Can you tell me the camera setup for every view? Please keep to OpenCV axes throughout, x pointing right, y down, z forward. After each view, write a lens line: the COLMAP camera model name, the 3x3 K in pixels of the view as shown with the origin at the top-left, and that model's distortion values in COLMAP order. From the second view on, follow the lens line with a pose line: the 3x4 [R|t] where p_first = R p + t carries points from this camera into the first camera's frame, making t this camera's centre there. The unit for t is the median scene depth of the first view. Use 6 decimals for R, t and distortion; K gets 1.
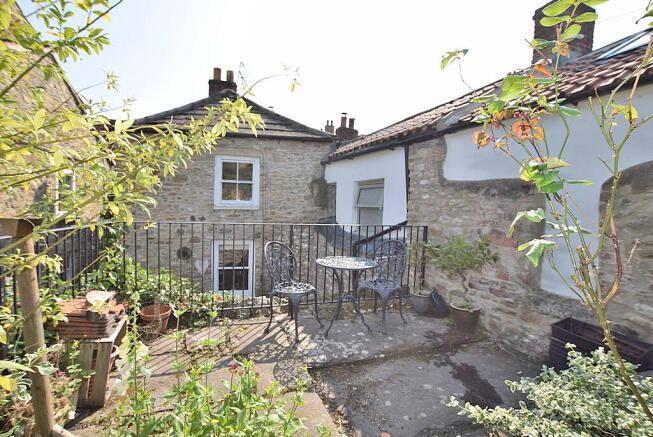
lens RADIAL K [[292.8, 0, 327.1], [0, 292.8, 219.3], [0, 0, 1]] dist [-0.023075, 0.000233]
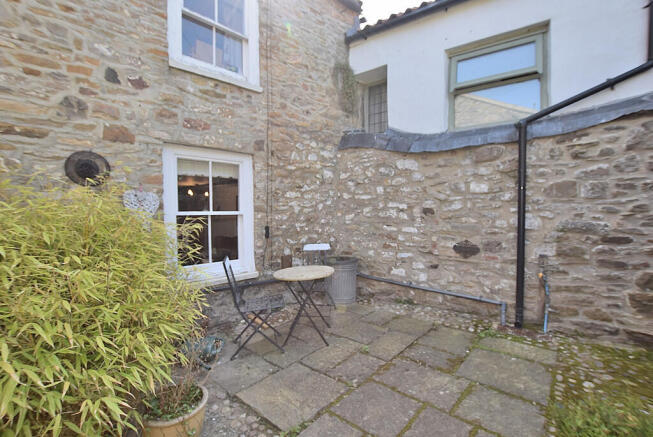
lens RADIAL K [[292.8, 0, 325.8], [0, 292.8, 217.5], [0, 0, 1]] dist [-0.023075, 0.000233]
pose [[0.857764, -0.052666, 0.511338, -0.395026], [0.057349, 0.998332, 0.006622, 0.178294], [-0.510834, 0.023645, 0.859354, 0.510038]]
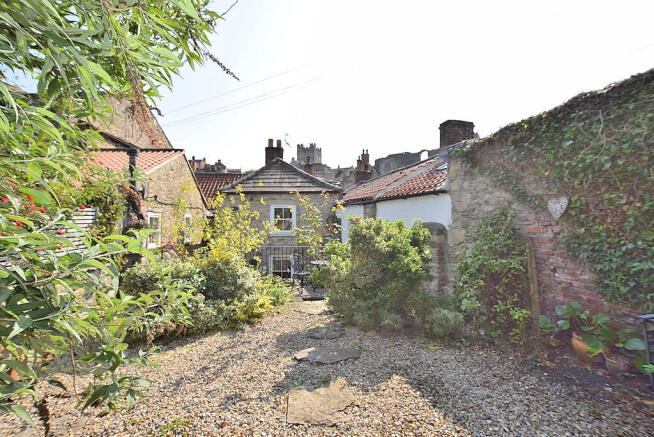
lens RADIAL K [[293.2, 0, 327.0], [0, 293.2, 217.9], [0, 0, 1]] dist [-0.023075, 0.000233]
pose [[0.986416, -0.022177, -0.162761, 0.208006], [0.011666, 0.997800, -0.065255, -0.023889], [0.163850, 0.062470, 0.984505, -0.595287]]
